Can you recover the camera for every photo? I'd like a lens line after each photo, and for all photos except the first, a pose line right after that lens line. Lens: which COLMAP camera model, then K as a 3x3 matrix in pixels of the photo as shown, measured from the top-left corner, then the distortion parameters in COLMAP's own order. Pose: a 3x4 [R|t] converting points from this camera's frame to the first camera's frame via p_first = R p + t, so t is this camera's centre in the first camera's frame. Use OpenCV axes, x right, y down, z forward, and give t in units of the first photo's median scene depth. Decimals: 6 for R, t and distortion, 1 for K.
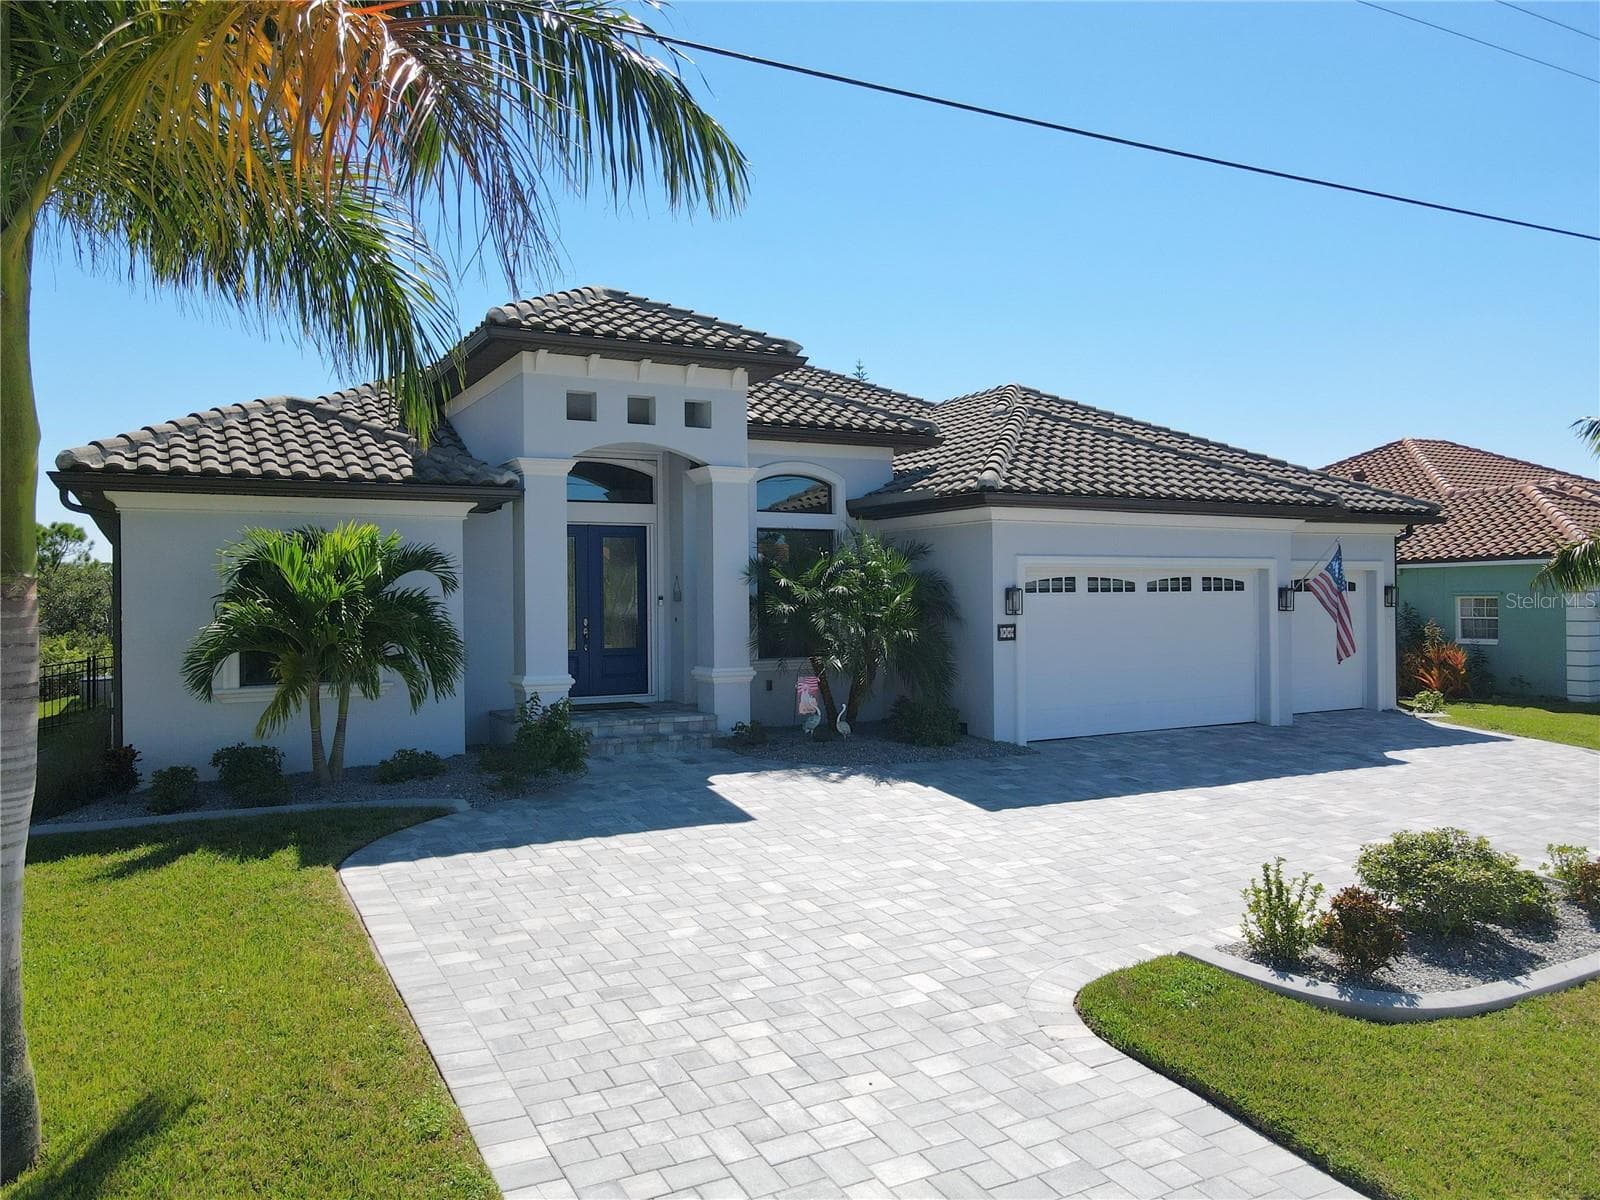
lens RADIAL K [[1179.7, 0, 800.0], [0, 1179.7, 600.0], [0, 0, 1]] dist [-0.004055, 0.034789]
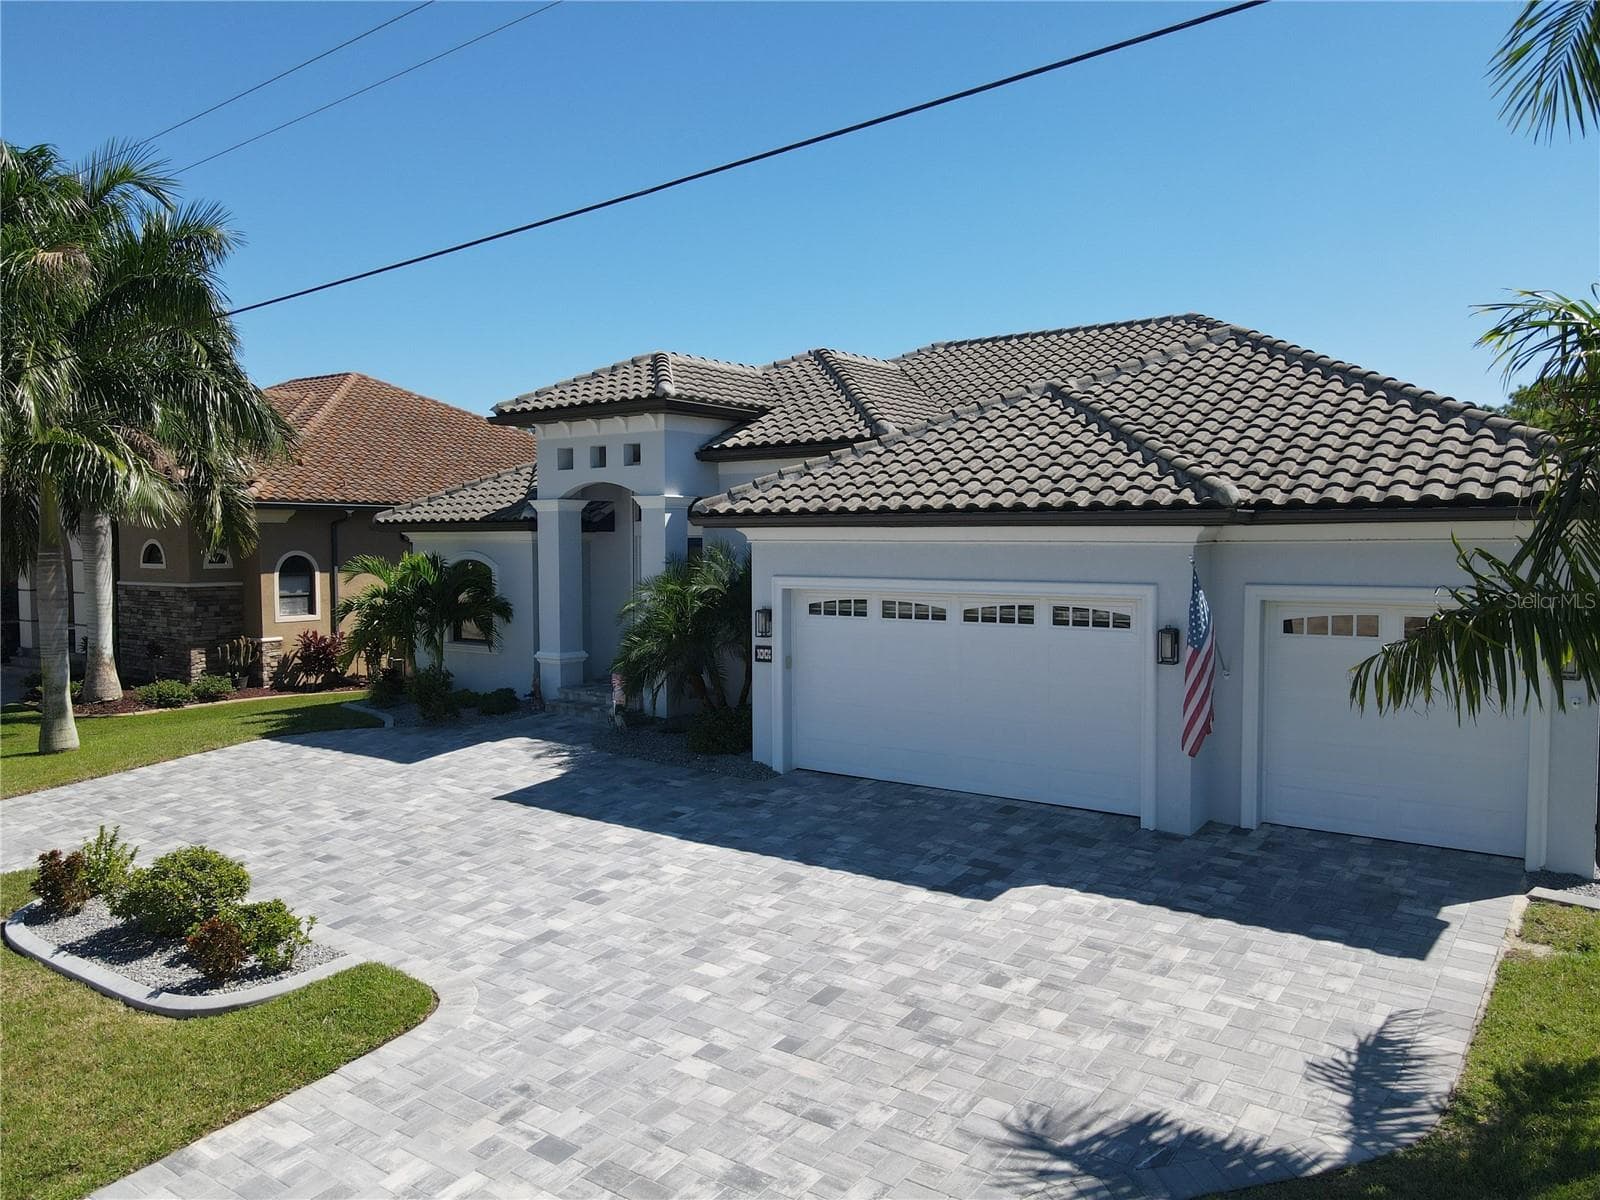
lens RADIAL K [[1179.7, 0, 800.0], [0, 1179.7, 600.0], [0, 0, 1]] dist [-0.004055, 0.034789]
pose [[0.489758, 0.022461, -0.871569, 0.975463], [-0.050045, 0.998744, -0.002383, -0.014775], [0.870421, 0.044785, 0.490267, 0.530799]]
